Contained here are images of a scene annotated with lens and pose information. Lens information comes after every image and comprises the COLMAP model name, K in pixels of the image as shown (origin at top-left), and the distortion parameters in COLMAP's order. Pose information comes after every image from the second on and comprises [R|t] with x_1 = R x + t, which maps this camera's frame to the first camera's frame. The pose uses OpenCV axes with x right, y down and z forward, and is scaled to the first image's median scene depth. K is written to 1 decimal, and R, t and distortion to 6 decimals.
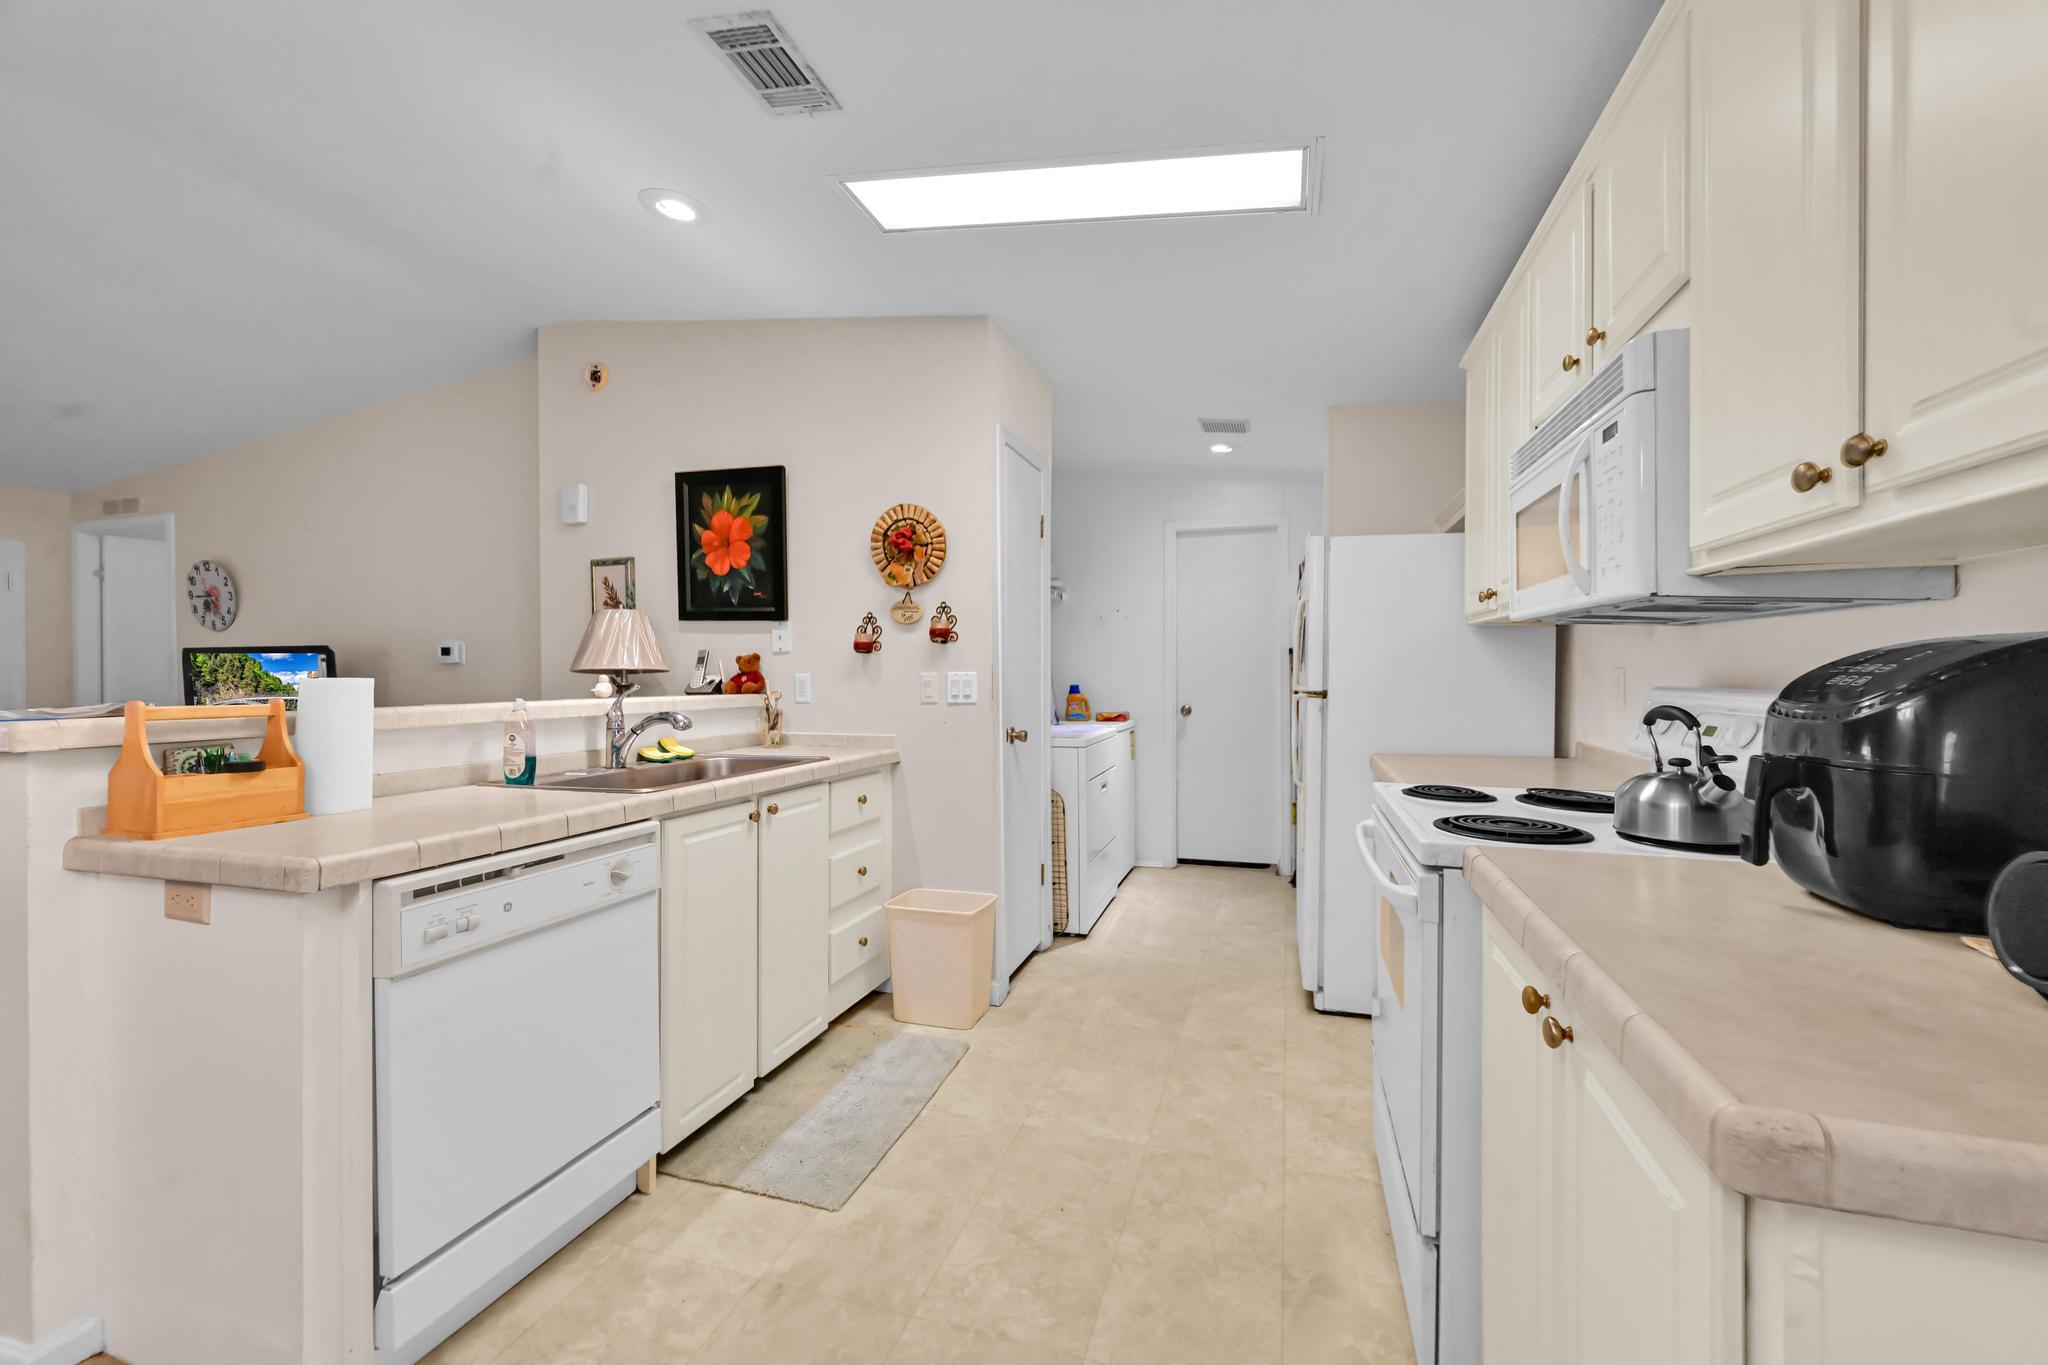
lens RADIAL K [[819.2, 0, 1036.5], [0, 819.2, 684.4], [0, 0, 1]] dist [0.000981, -0.001088]
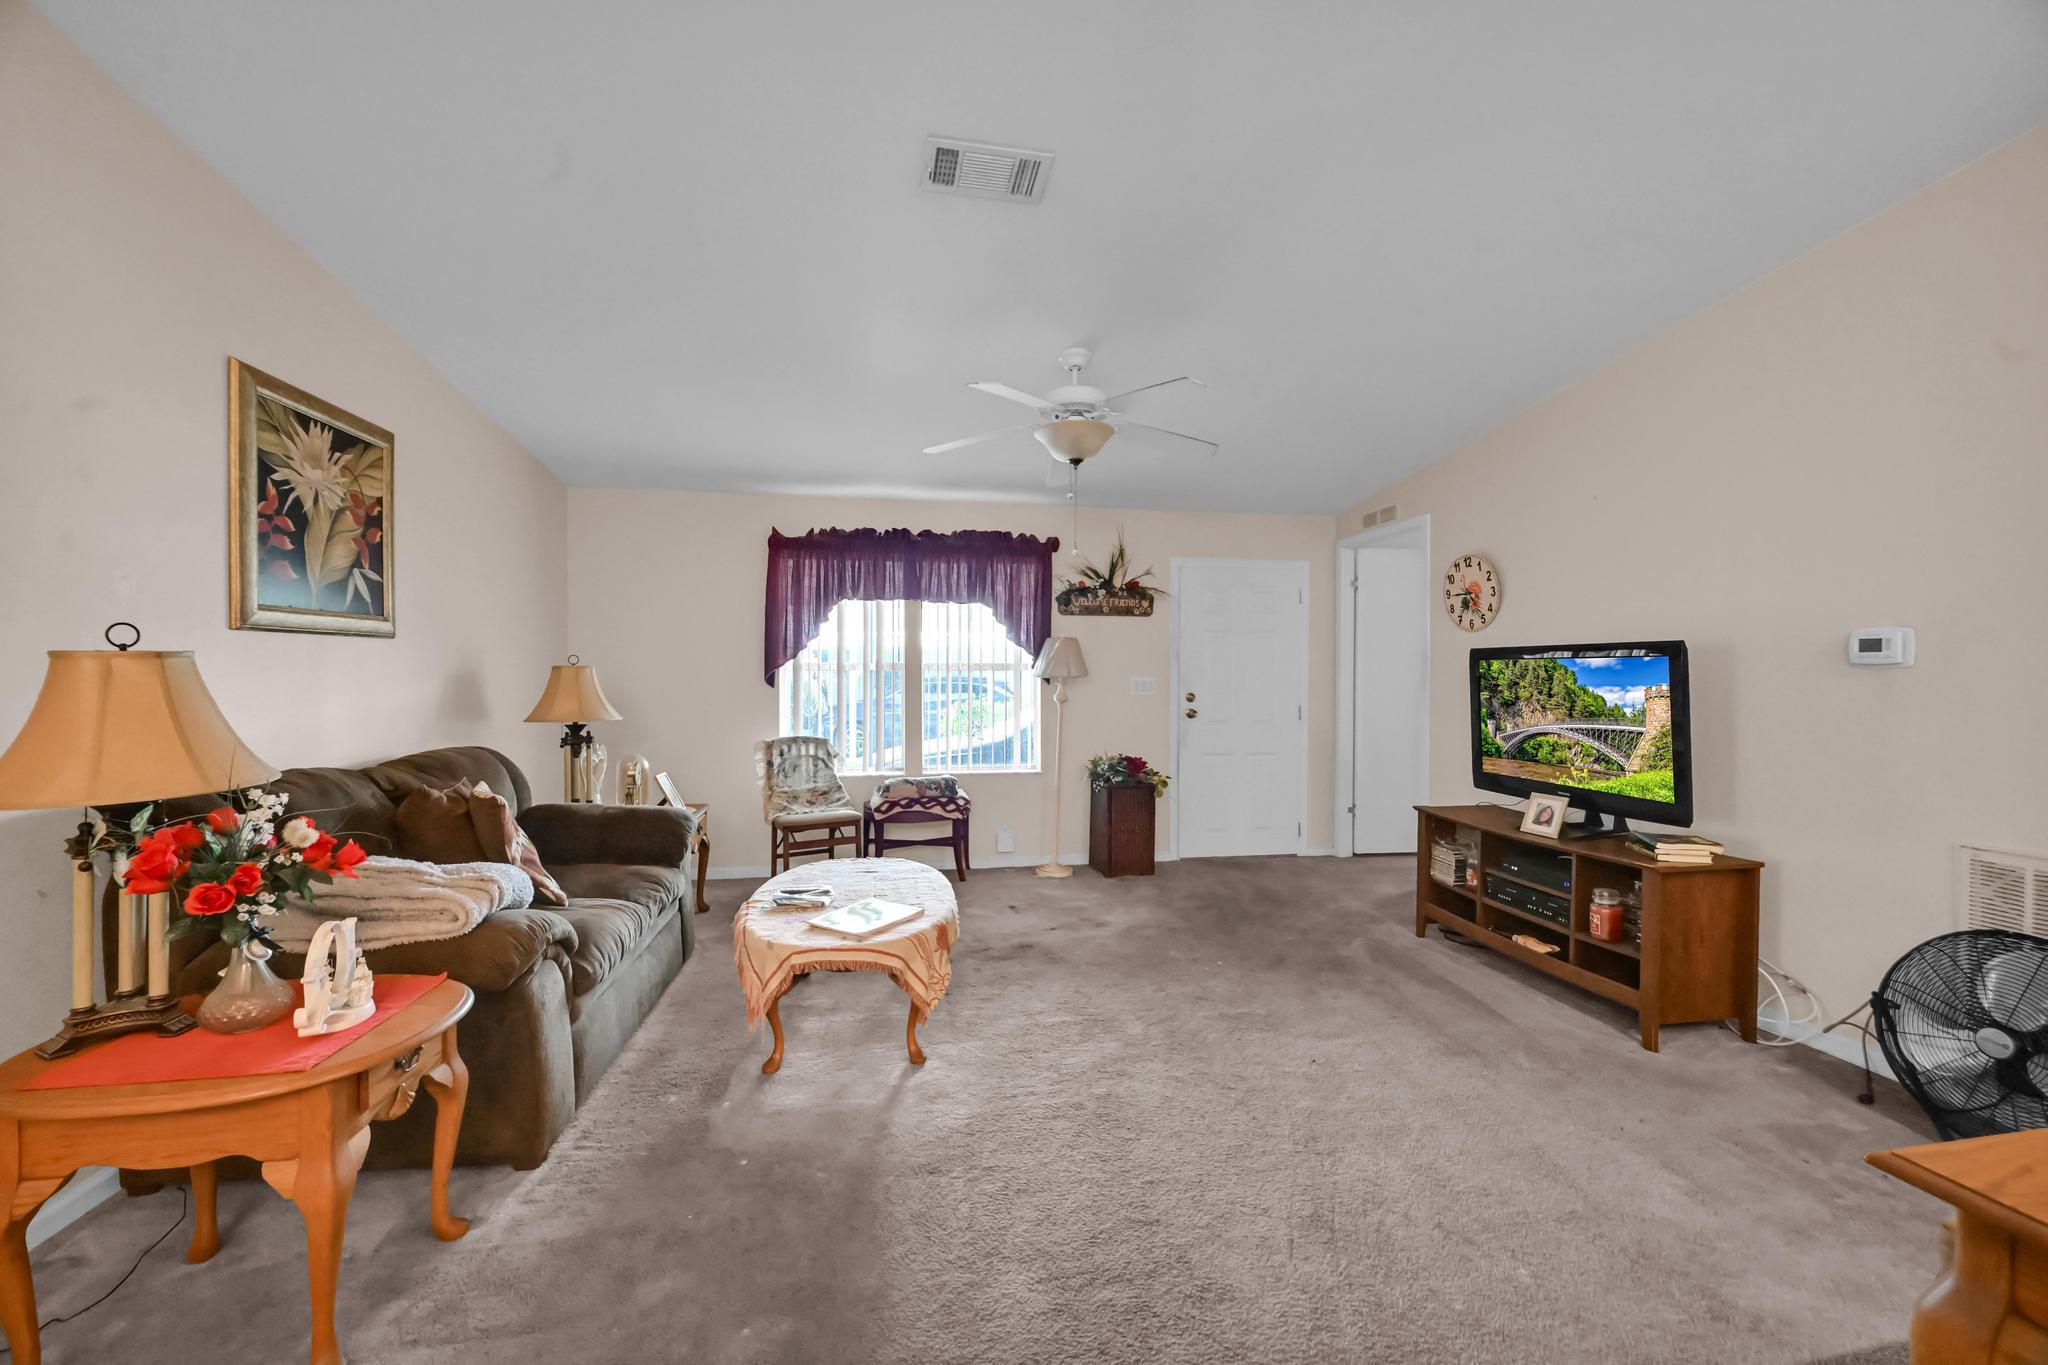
lens RADIAL K [[819.2, 0, 1022.7], [0, 819.2, 679.9], [0, 0, 1]] dist [0.000981, -0.001088]
pose [[0.449872, 0.010736, -0.893029, -0.596700], [-0.016401, 0.999858, 0.003758, -0.006312], [0.892943, 0.012956, 0.449984, 0.184469]]
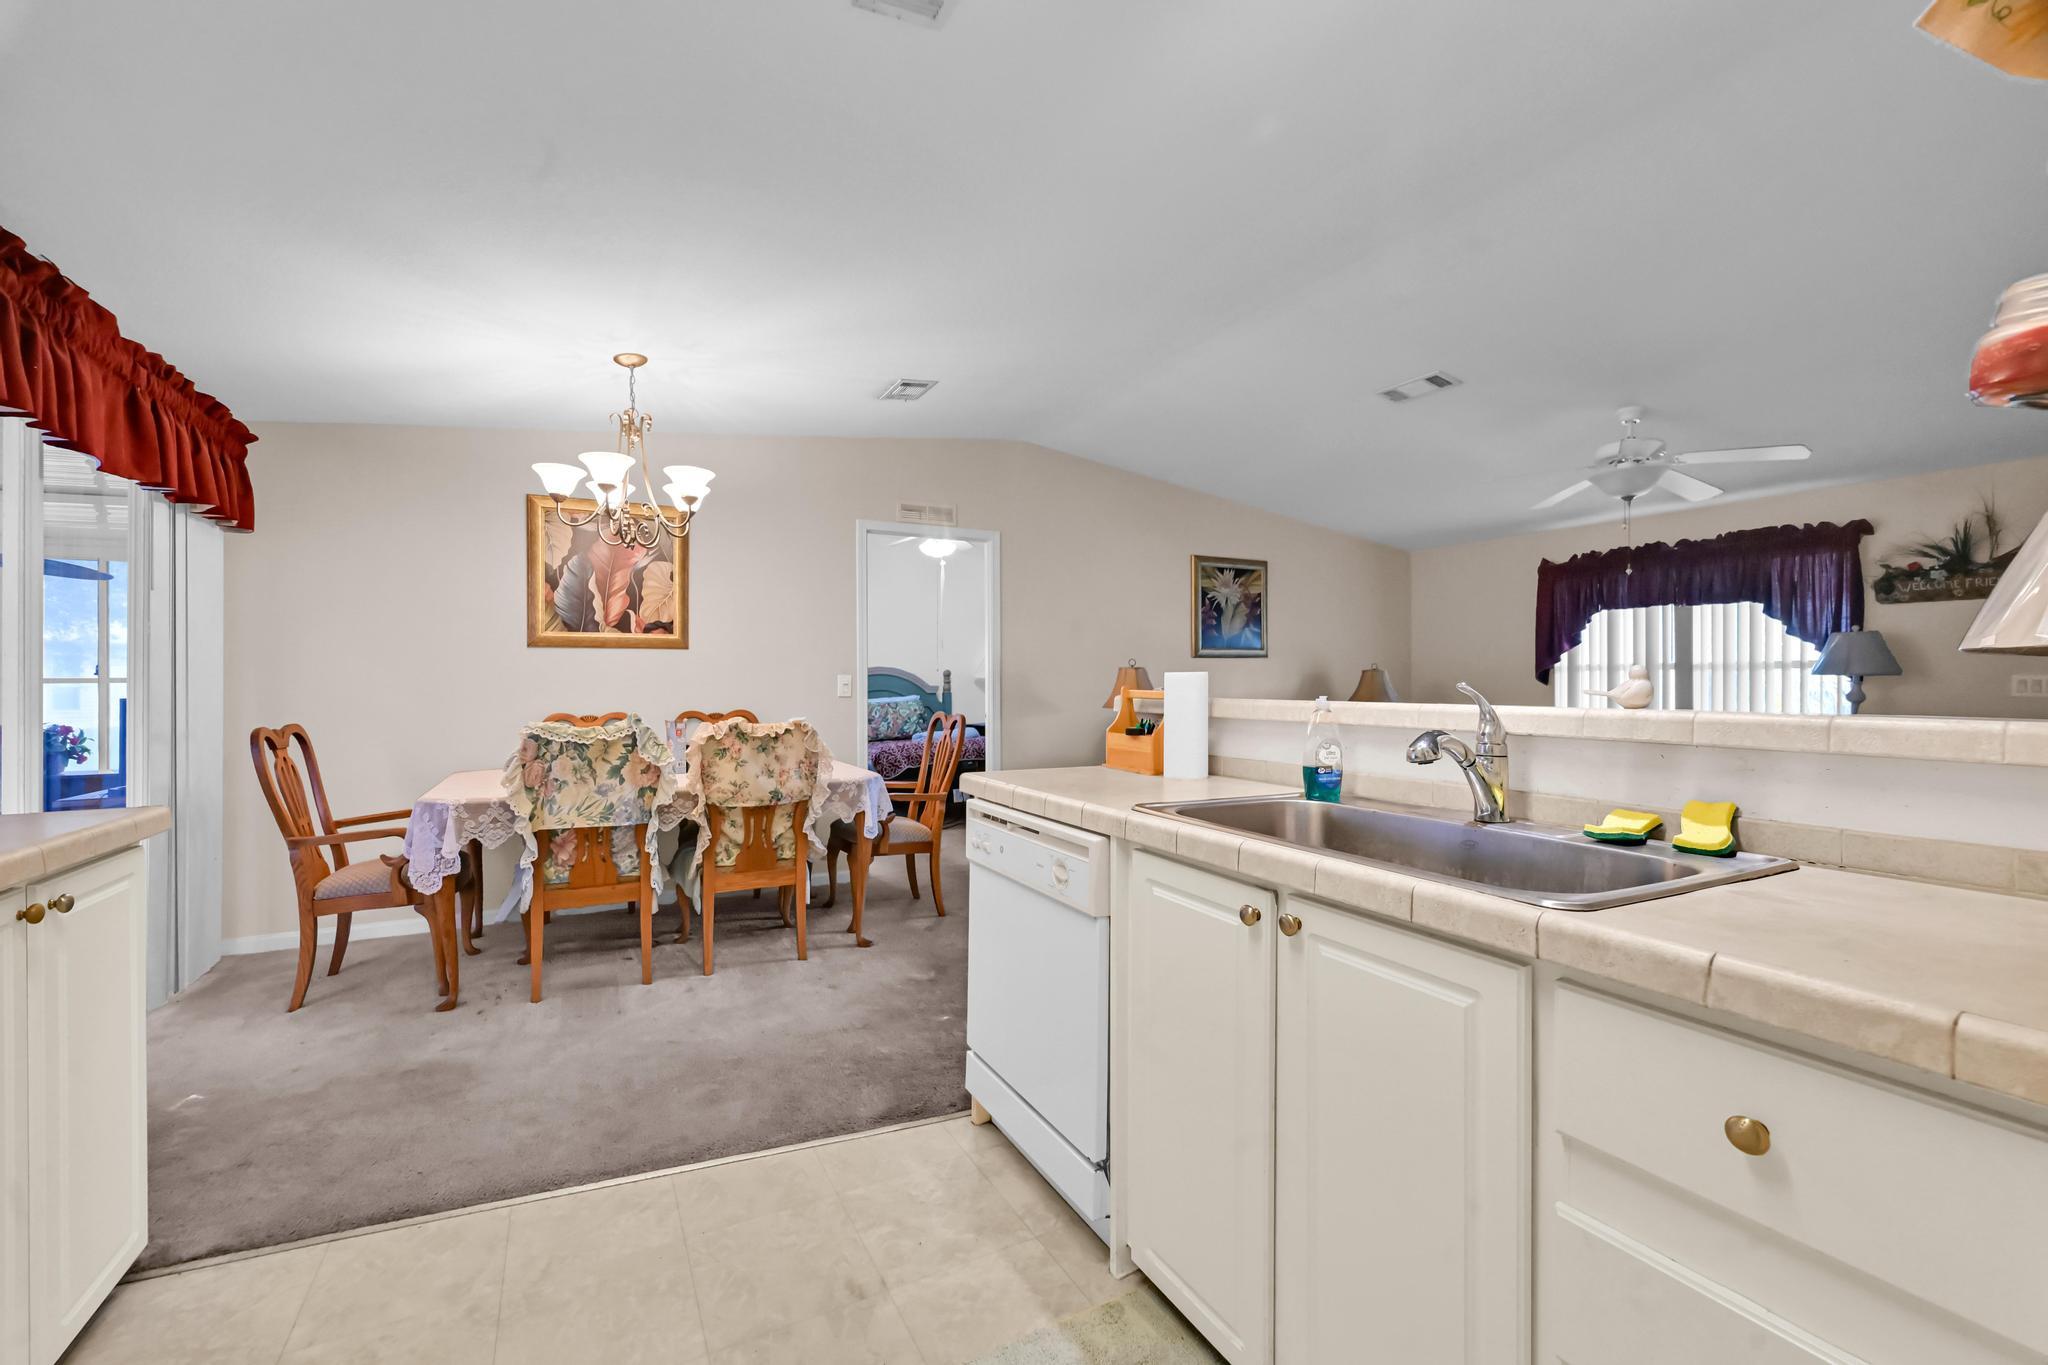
lens RADIAL K [[819.2, 0, 995.0], [0, 819.2, 681.3], [0, 0, 1]] dist [0.000981, -0.001088]
pose [[-0.716746, 0.005507, -0.697313, 0.132941], [-0.005522, 0.999893, 0.013573, -0.005659], [0.697312, 0.013579, -0.716639, 0.965127]]
